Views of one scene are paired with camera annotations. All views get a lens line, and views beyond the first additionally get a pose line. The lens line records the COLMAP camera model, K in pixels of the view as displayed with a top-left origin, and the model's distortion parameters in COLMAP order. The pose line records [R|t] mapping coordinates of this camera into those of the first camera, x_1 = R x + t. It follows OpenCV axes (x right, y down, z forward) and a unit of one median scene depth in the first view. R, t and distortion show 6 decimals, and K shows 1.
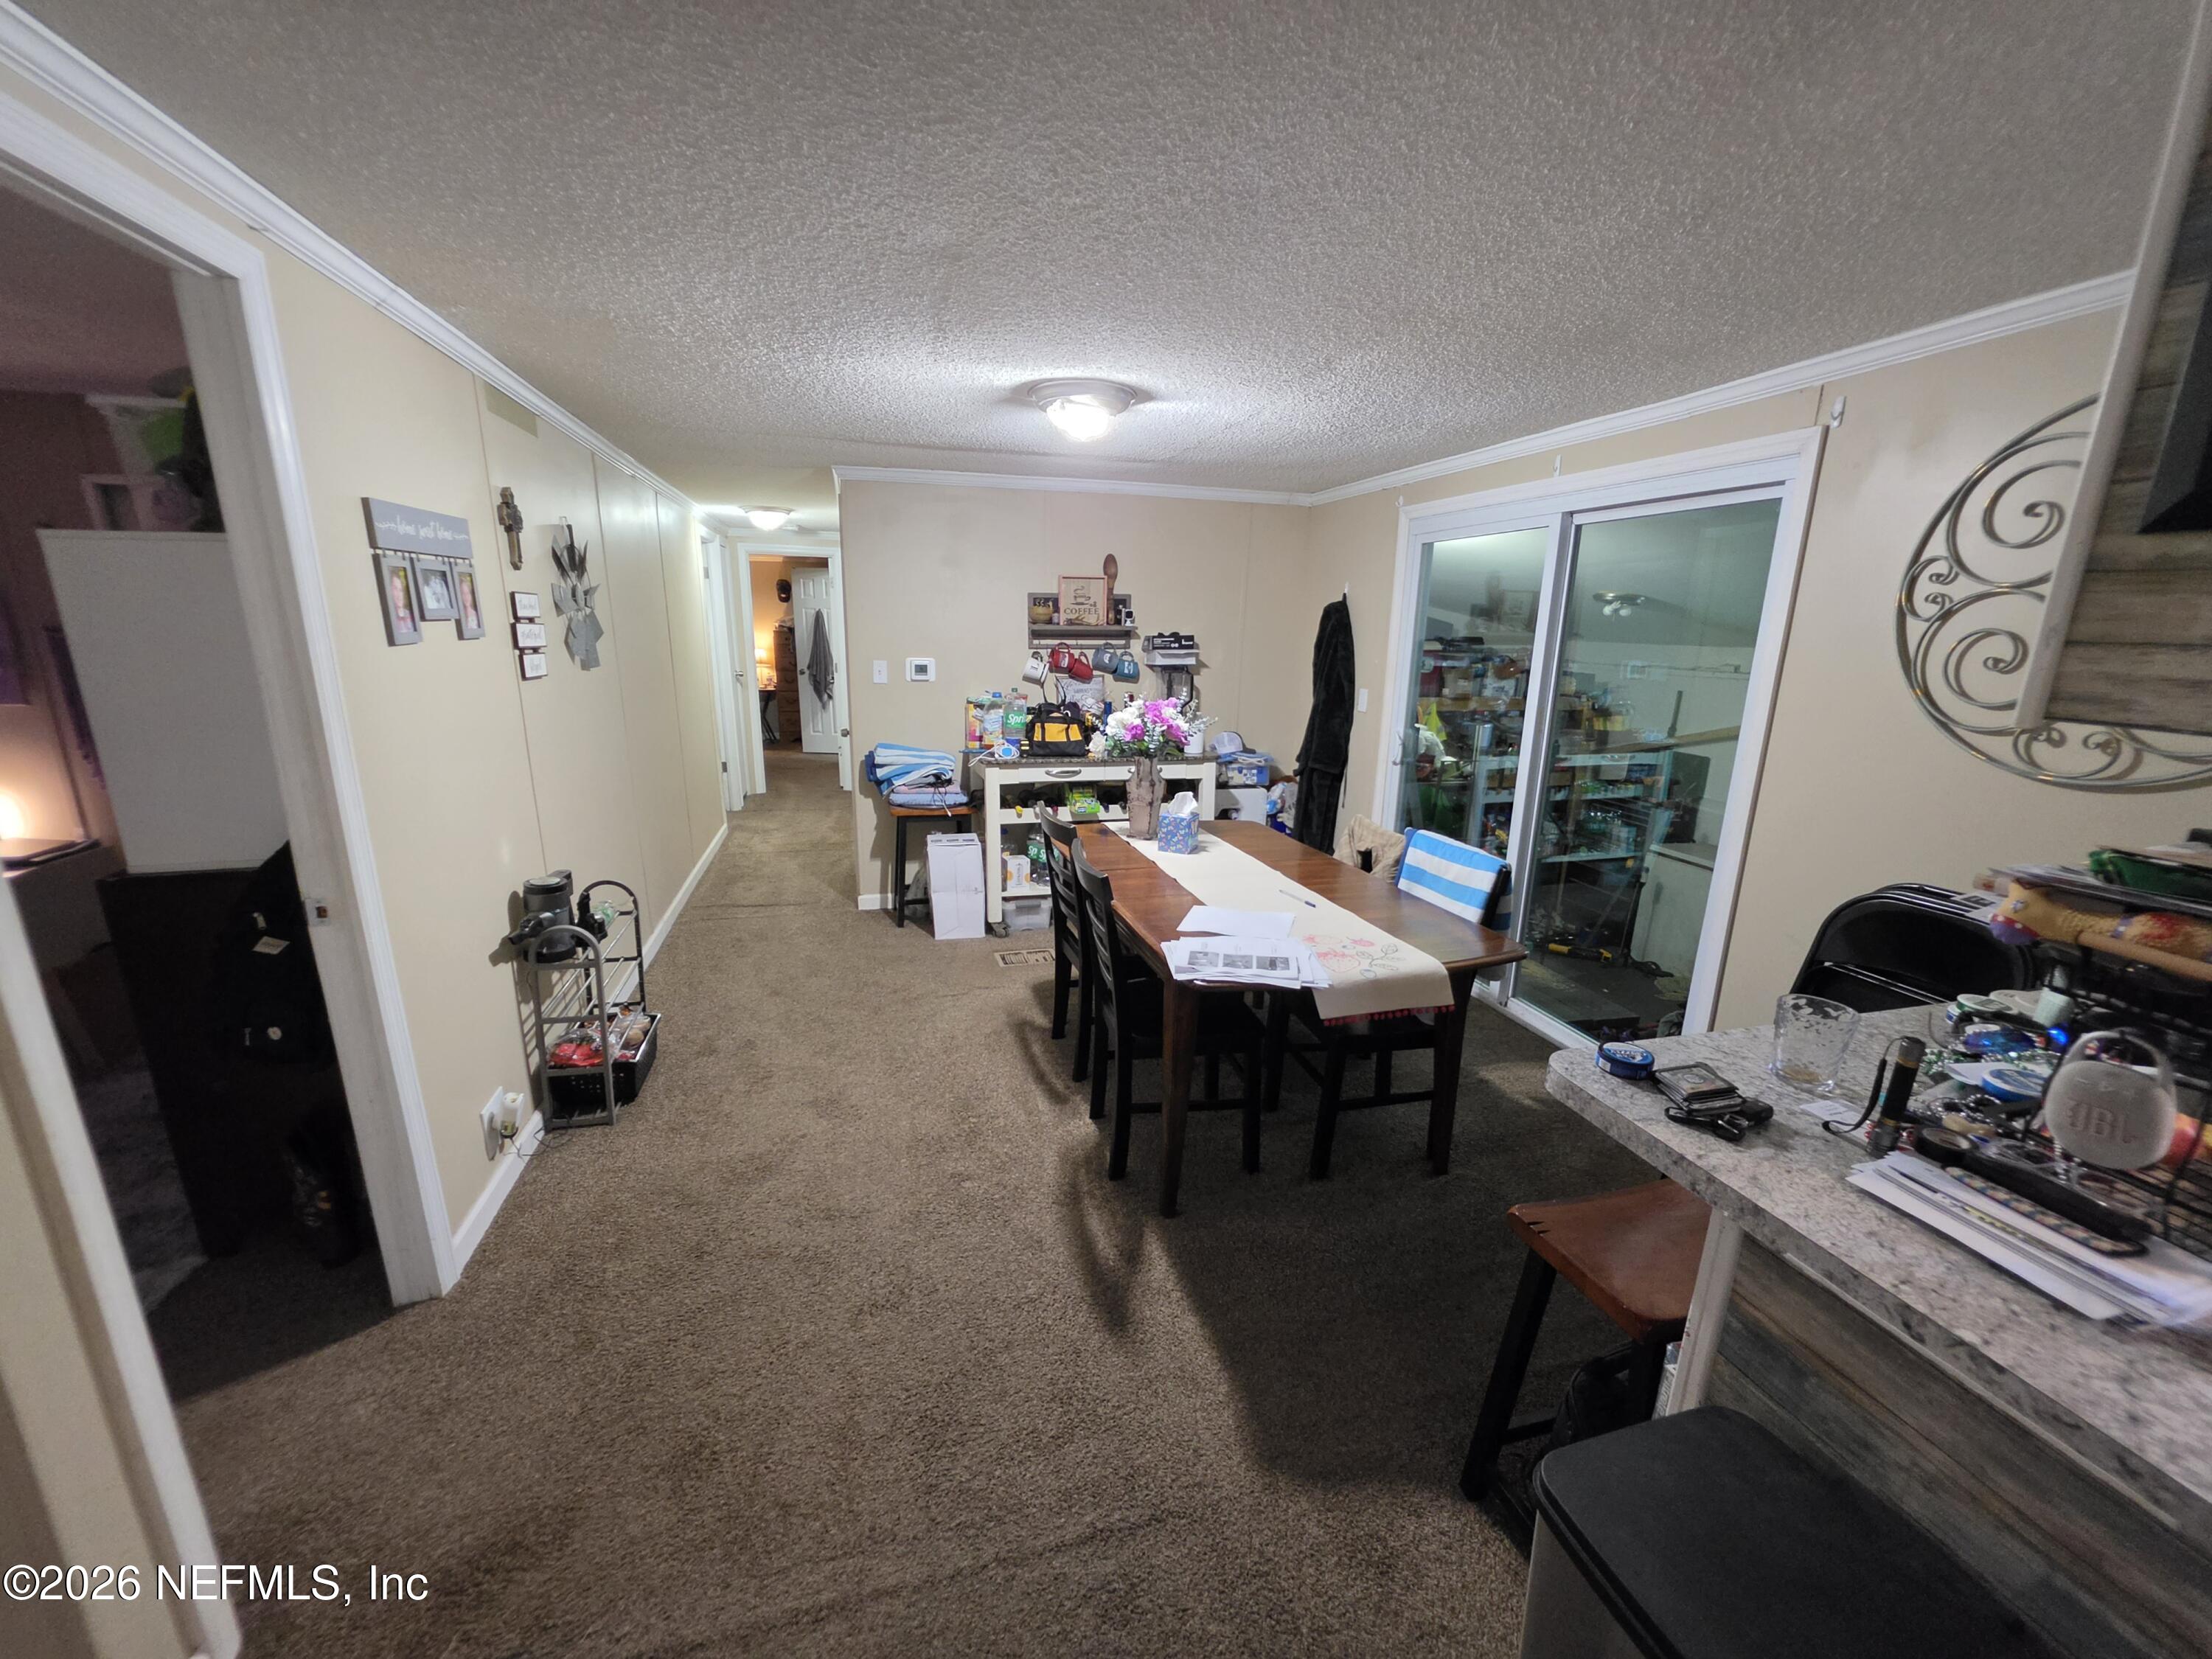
lens RADIAL K [[886.1, 0, 1090.0], [0, 886.1, 845.0], [0, 0, 1]] dist [0.000284, 0.000071]
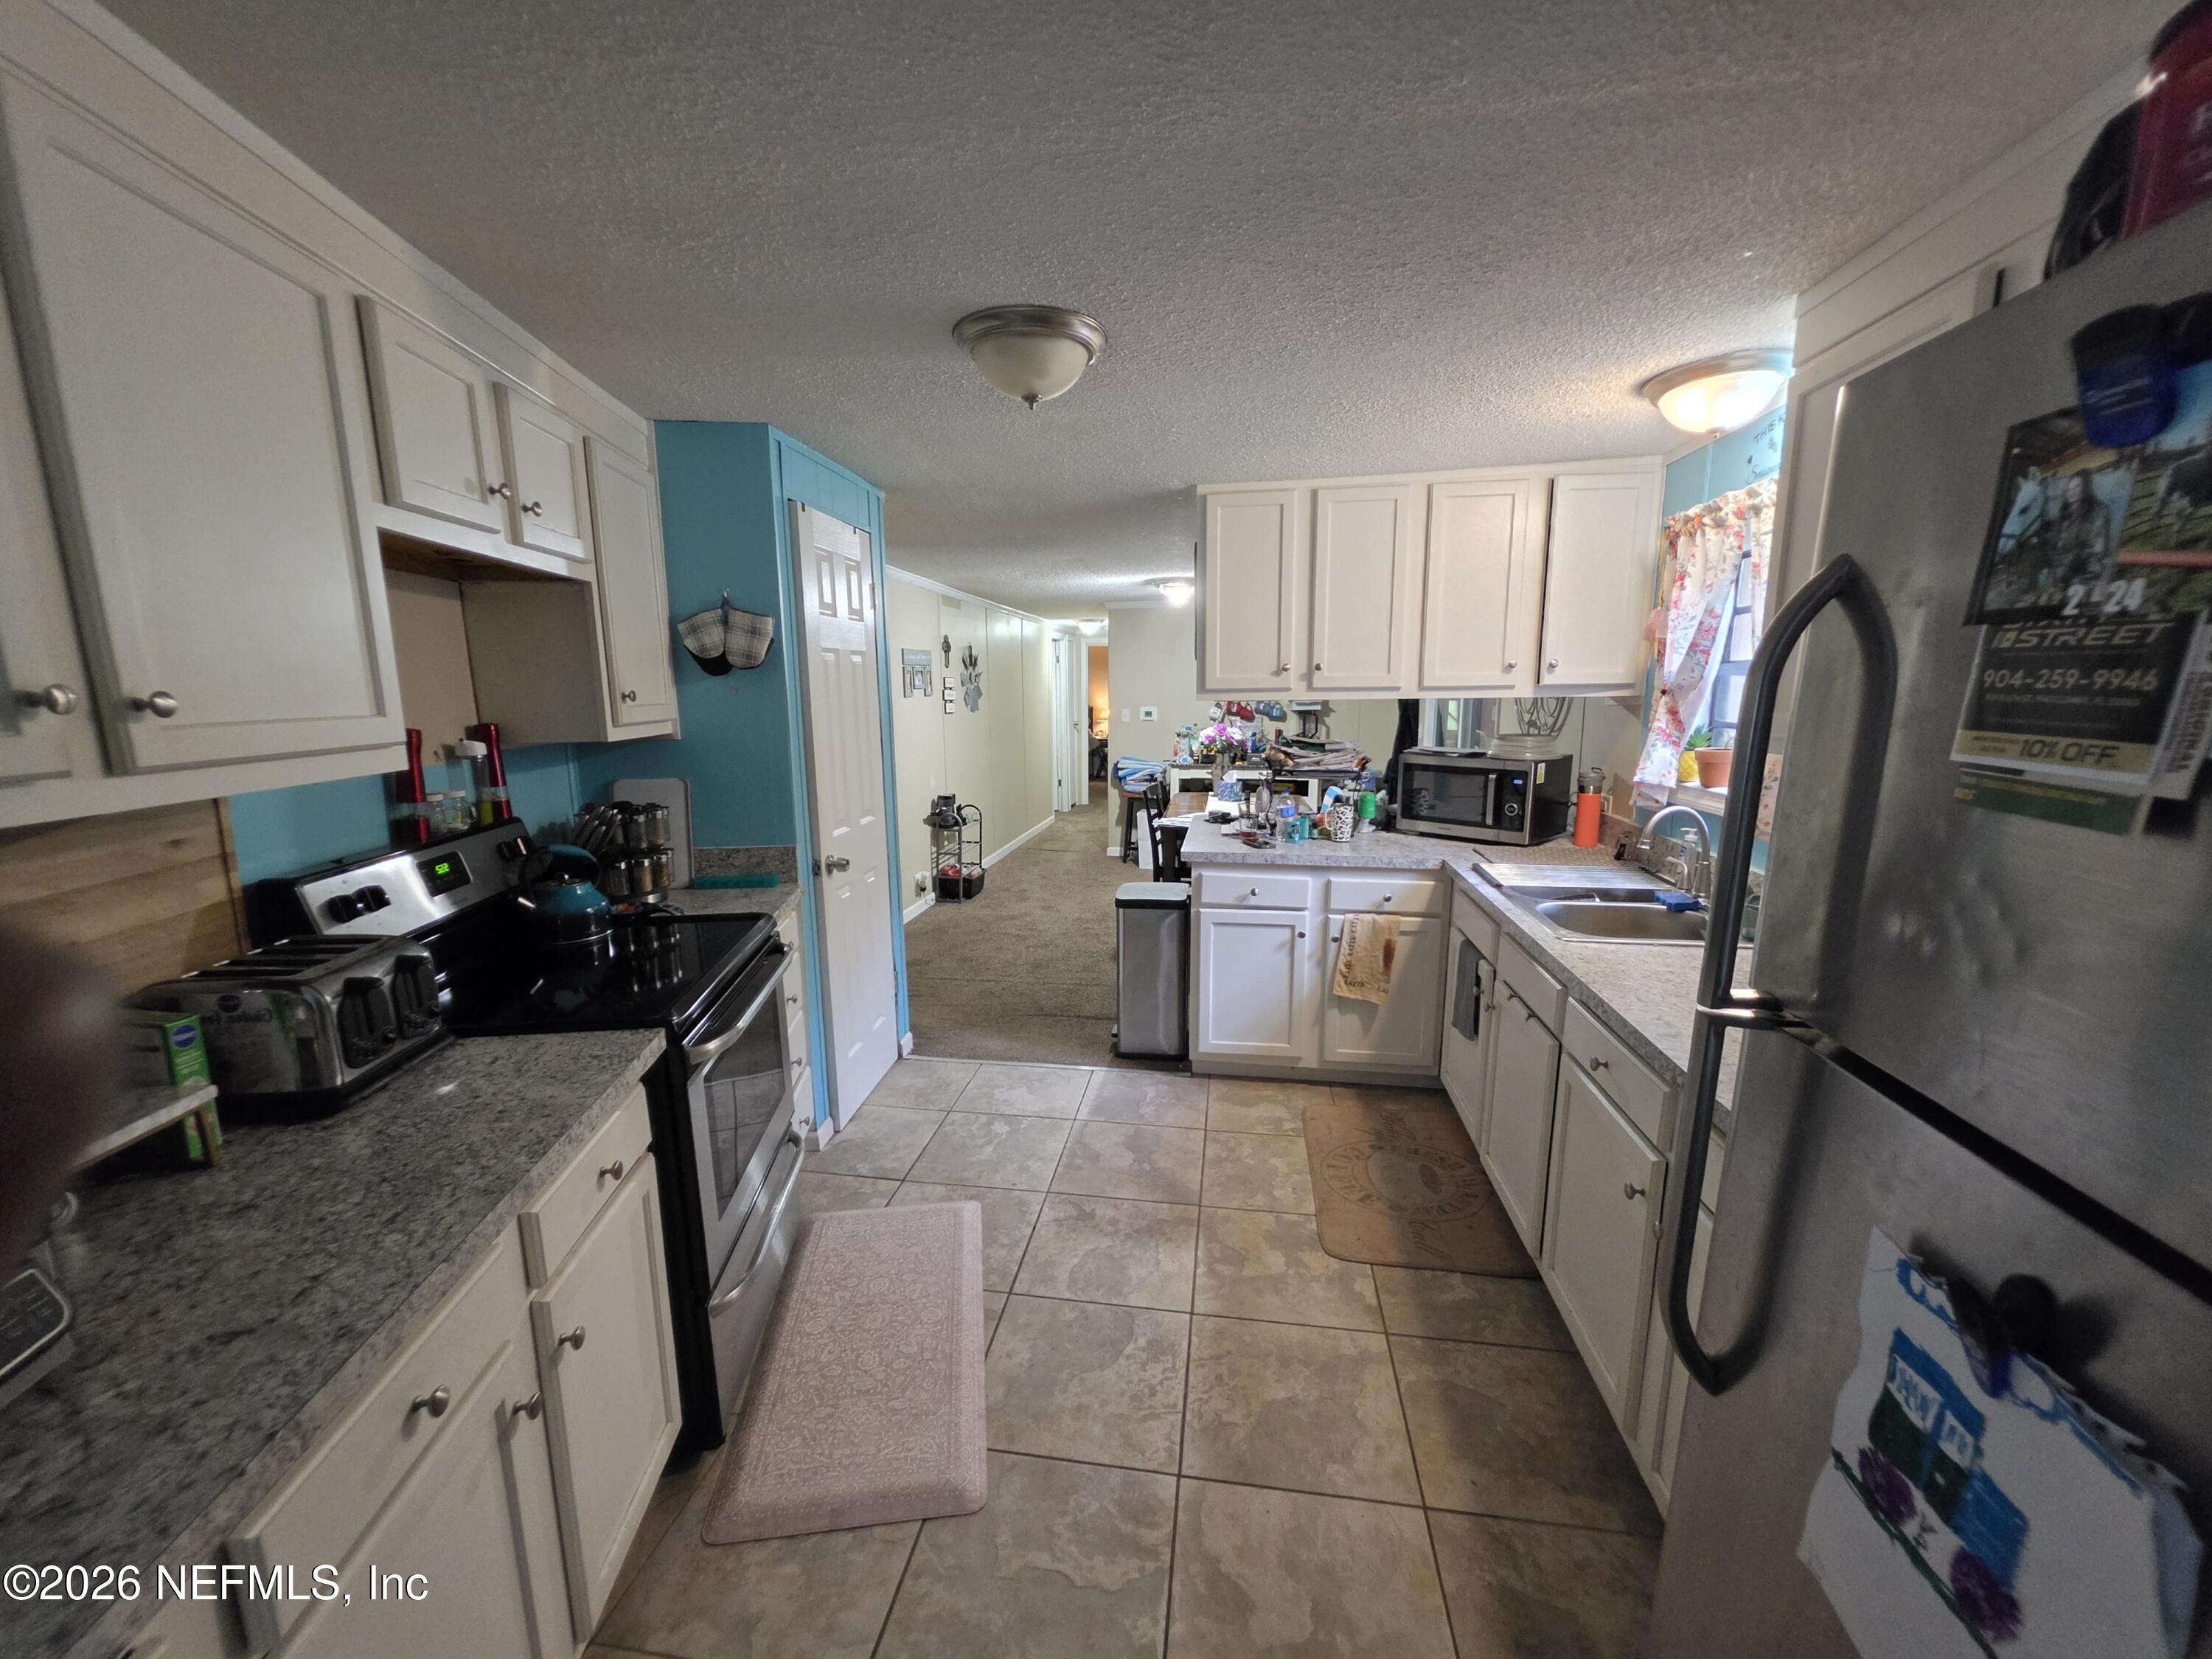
lens RADIAL K [[886.1, 0, 1090.0], [0, 886.1, 845.0], [0, 0, 1]] dist [0.000284, 0.000071]
pose [[0.913933, 0.049243, -0.402866, 0.560163], [-0.078645, 0.995286, -0.056757, 0.218648], [0.398172, 0.083555, 0.913498, -0.801546]]
